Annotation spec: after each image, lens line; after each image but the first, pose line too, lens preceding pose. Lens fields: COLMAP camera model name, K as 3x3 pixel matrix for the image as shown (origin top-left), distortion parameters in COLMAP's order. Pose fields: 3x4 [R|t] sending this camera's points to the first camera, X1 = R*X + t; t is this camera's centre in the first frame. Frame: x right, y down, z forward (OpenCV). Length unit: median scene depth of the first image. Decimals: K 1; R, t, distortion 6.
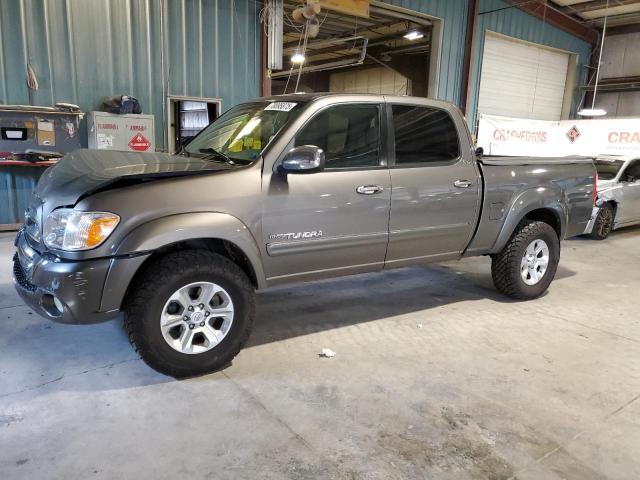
lens RADIAL K [[490.8, 0, 315.8], [0, 490.8, 239.2], [0, 0, 1]] dist [0.013353, -0.002632]
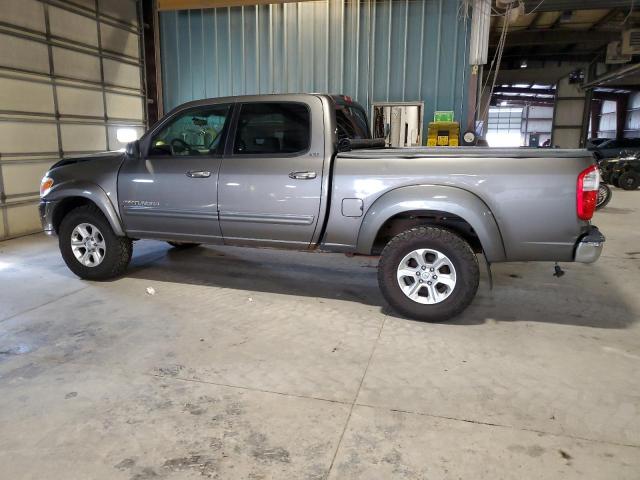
lens RADIAL K [[490.8, 0, 315.0], [0, 490.8, 241.2], [0, 0, 1]] dist [0.013353, -0.002632]
pose [[0.626225, 0.129546, -0.768804, 1.202606], [-0.136504, 0.989085, 0.055476, -0.040275], [0.767600, 0.070204, 0.637073, 0.412926]]
